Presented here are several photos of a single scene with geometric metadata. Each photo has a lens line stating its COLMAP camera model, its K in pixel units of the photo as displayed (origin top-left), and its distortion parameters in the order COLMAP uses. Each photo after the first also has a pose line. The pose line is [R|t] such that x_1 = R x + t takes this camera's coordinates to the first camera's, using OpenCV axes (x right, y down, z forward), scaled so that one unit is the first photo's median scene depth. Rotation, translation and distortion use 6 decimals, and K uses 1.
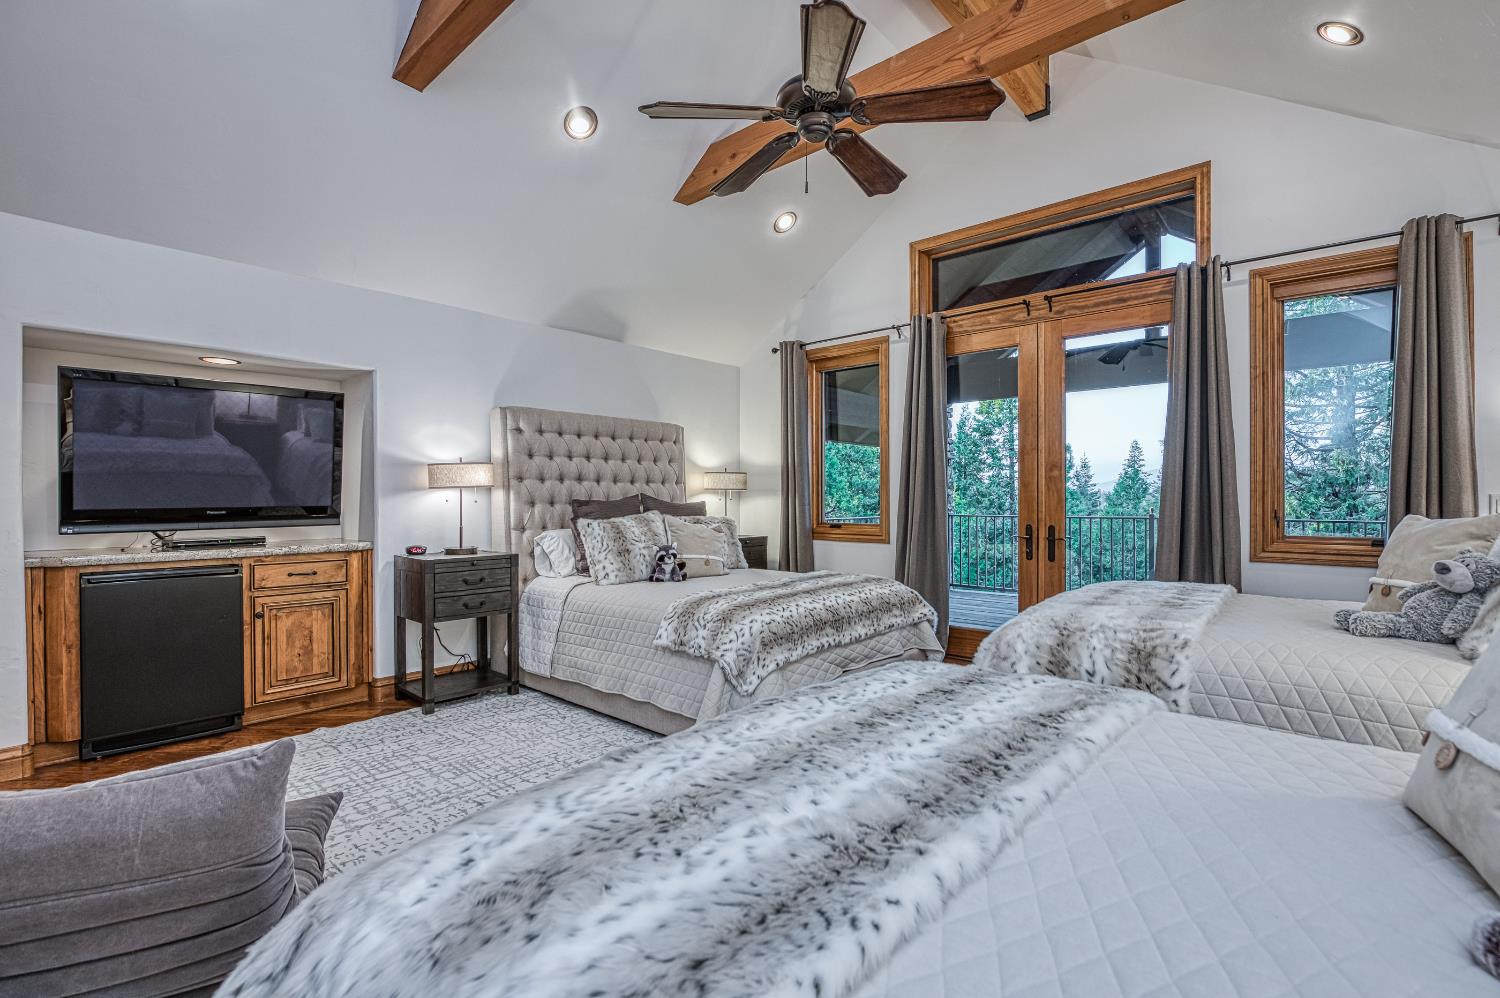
lens RADIAL K [[675.6, 0, 750.0], [0, 675.6, 499.0], [0, 0, 1]] dist [-0.001414, -0.000288]
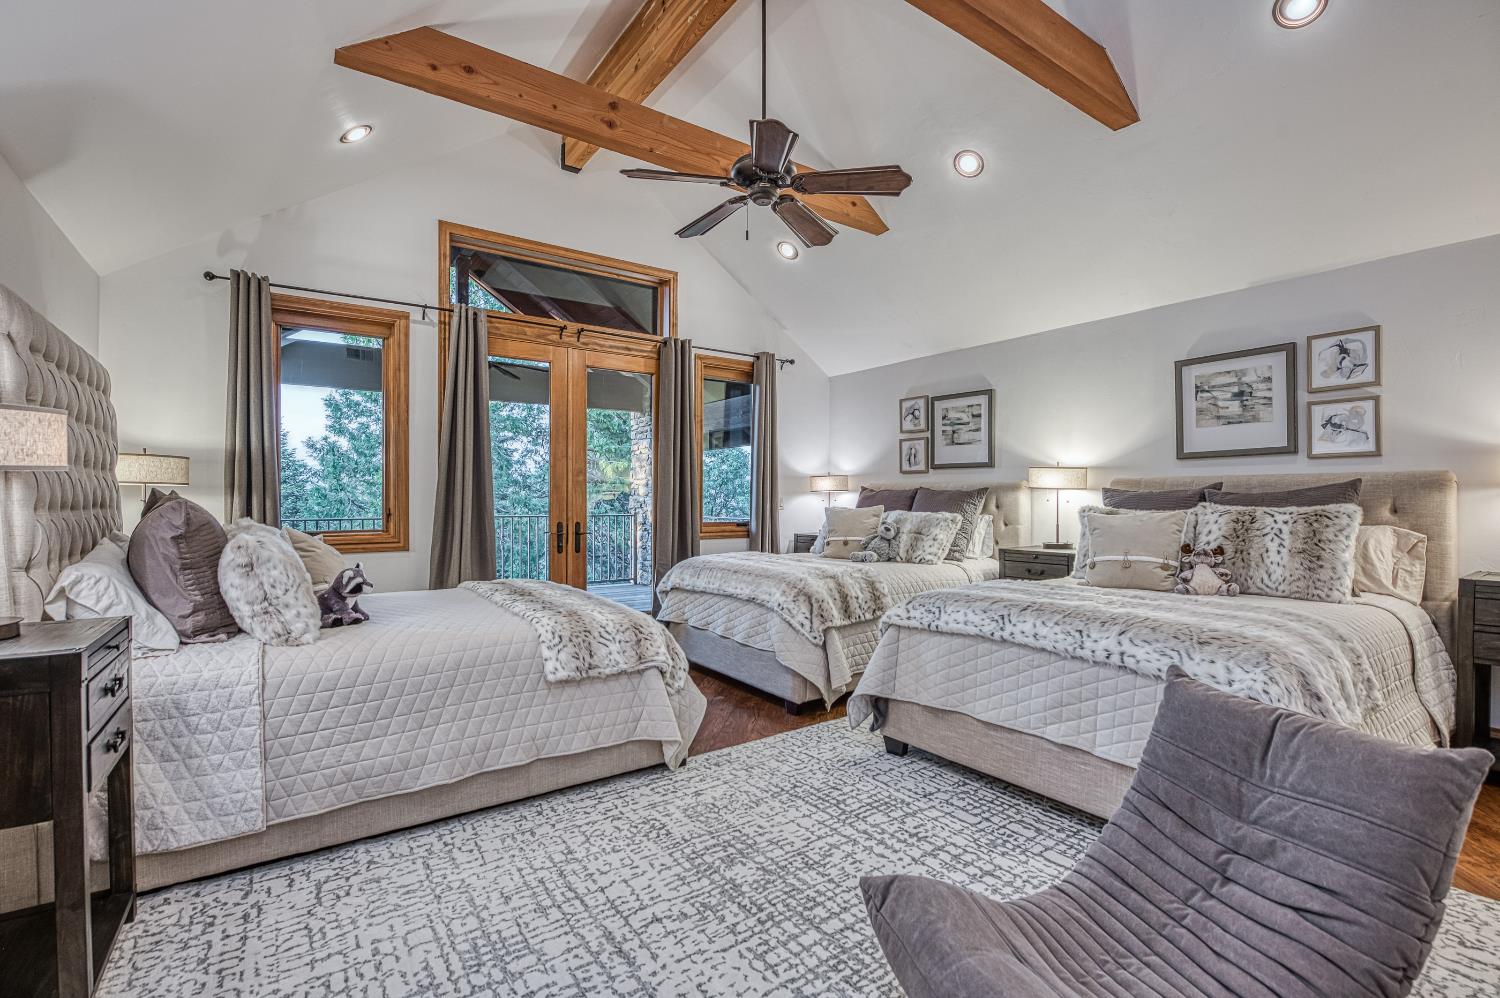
lens RADIAL K [[675.6, 0, 750.0], [0, 675.6, 499.0], [0, 0, 1]] dist [-0.001414, -0.000288]
pose [[0.233031, 0.001736, 0.972468, -0.634936], [0.000334, 0.999998, -0.001865, 0.001247], [-0.972469, 0.000759, 0.233030, 0.432144]]
